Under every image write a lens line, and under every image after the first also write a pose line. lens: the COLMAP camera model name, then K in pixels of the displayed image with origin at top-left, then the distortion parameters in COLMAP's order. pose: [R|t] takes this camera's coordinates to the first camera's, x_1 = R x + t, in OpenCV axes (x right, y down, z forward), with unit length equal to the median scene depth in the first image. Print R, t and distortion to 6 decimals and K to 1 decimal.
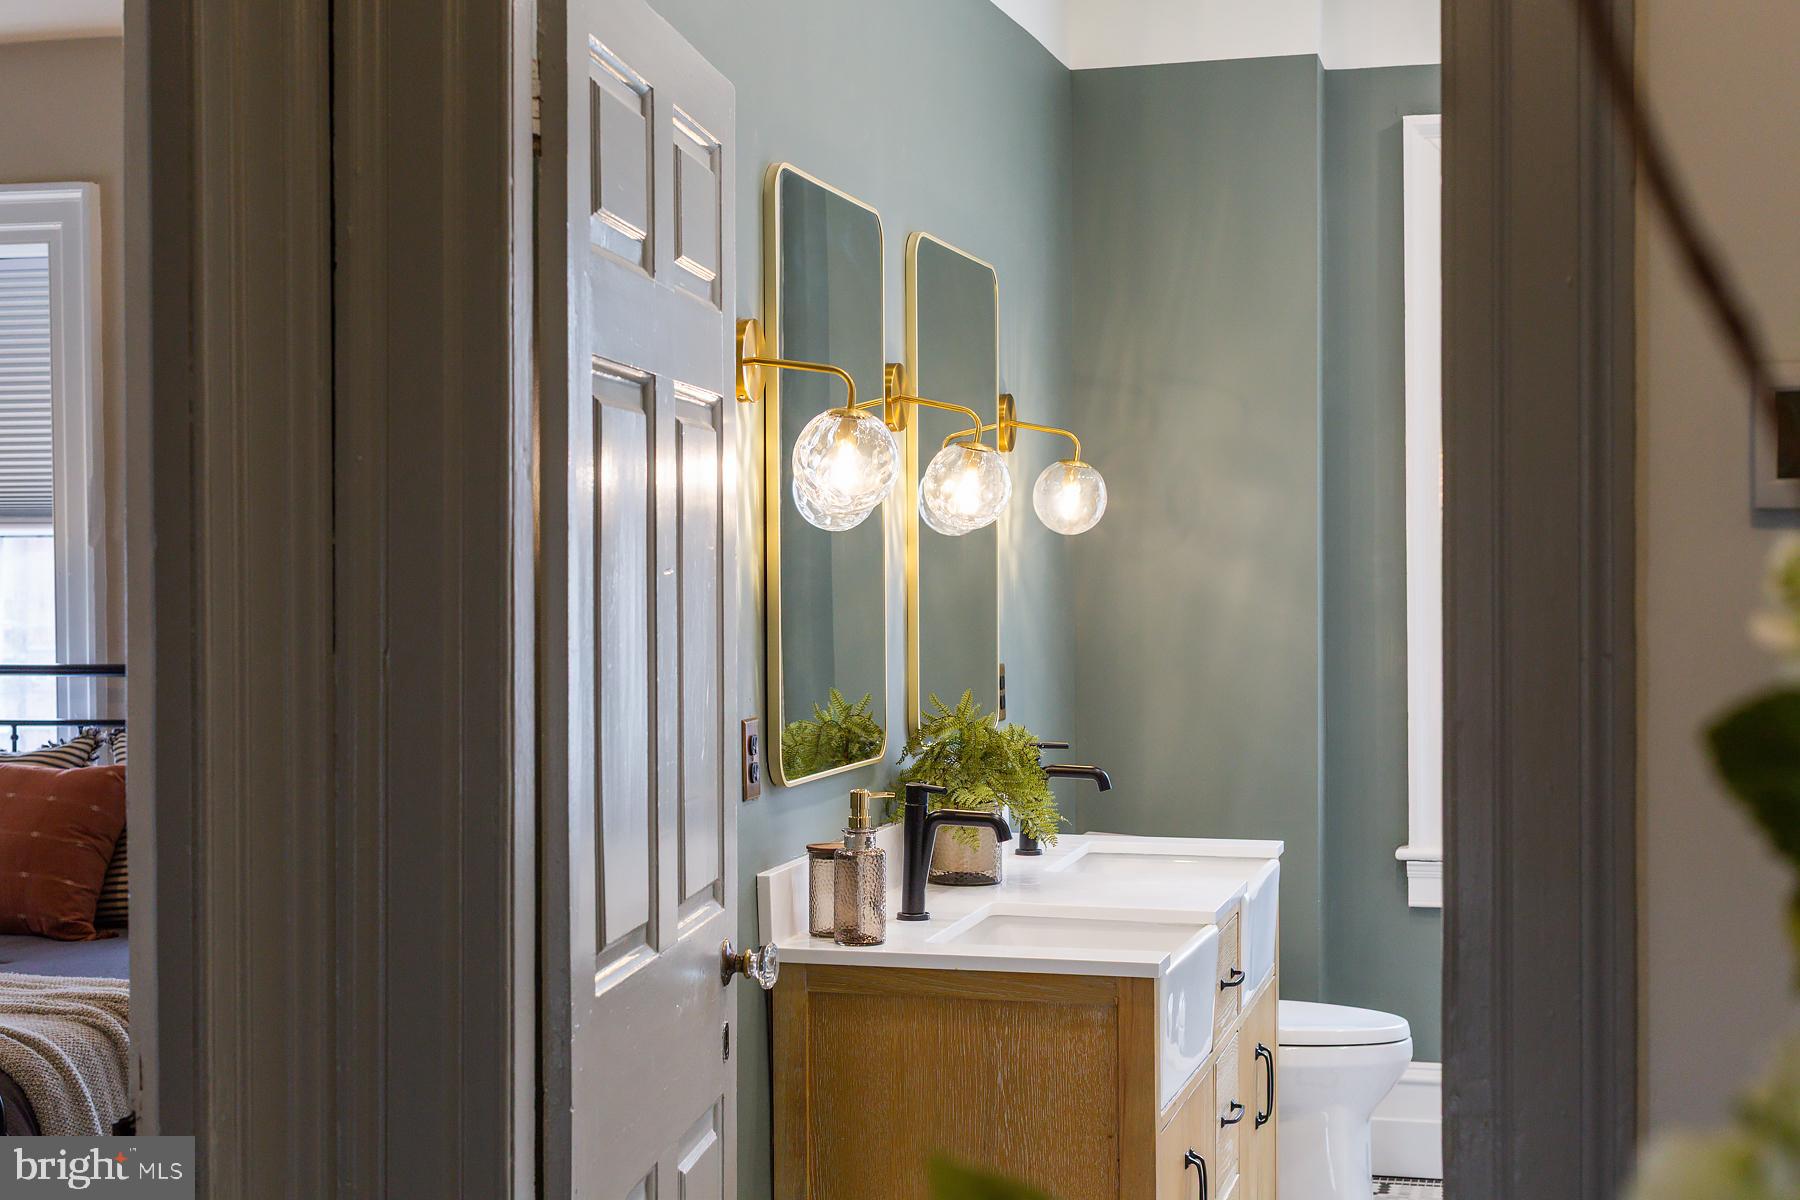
lens RADIAL K [[2630.3, 0, 899.3], [0, 2630.3, 602.1], [0, 0, 1]] dist [0.017567, 0.000000]
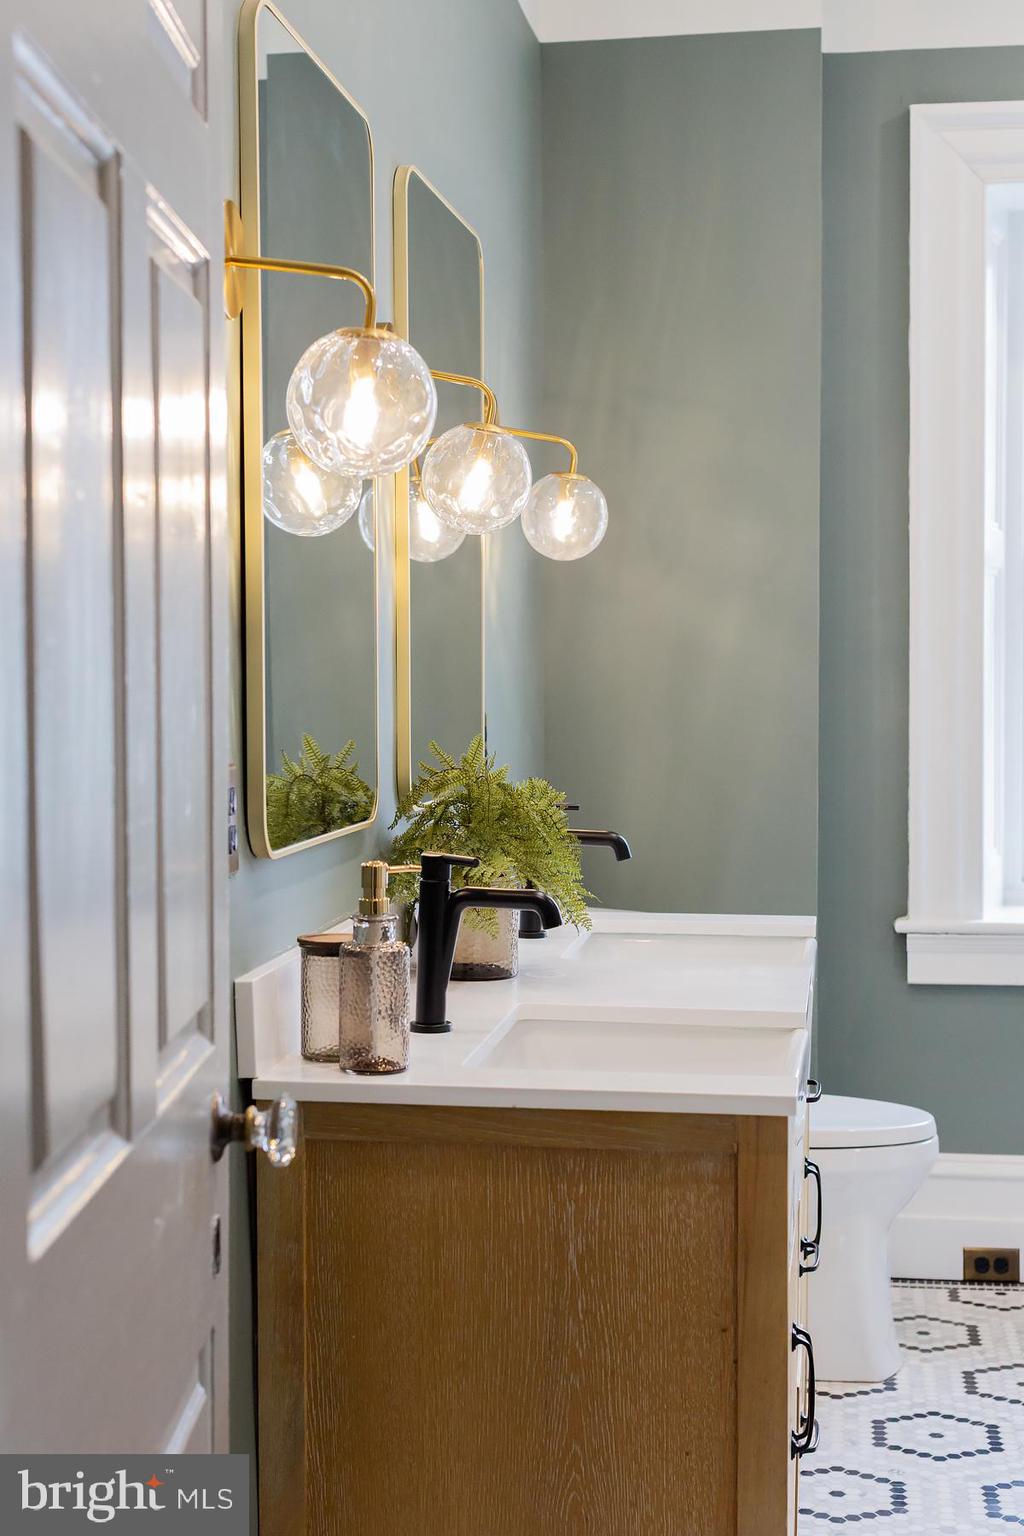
lens RADIAL K [[2244.5, 0, 512.6], [0, 2244.5, 765.2], [0, 0, 1]] dist [0.017567, 0.000000]
pose [[0.993267, -0.003793, 0.115783, -0.046300], [0.000346, 0.999556, 0.029784, 0.024275], [-0.115845, -0.029543, 0.992828, 0.354554]]
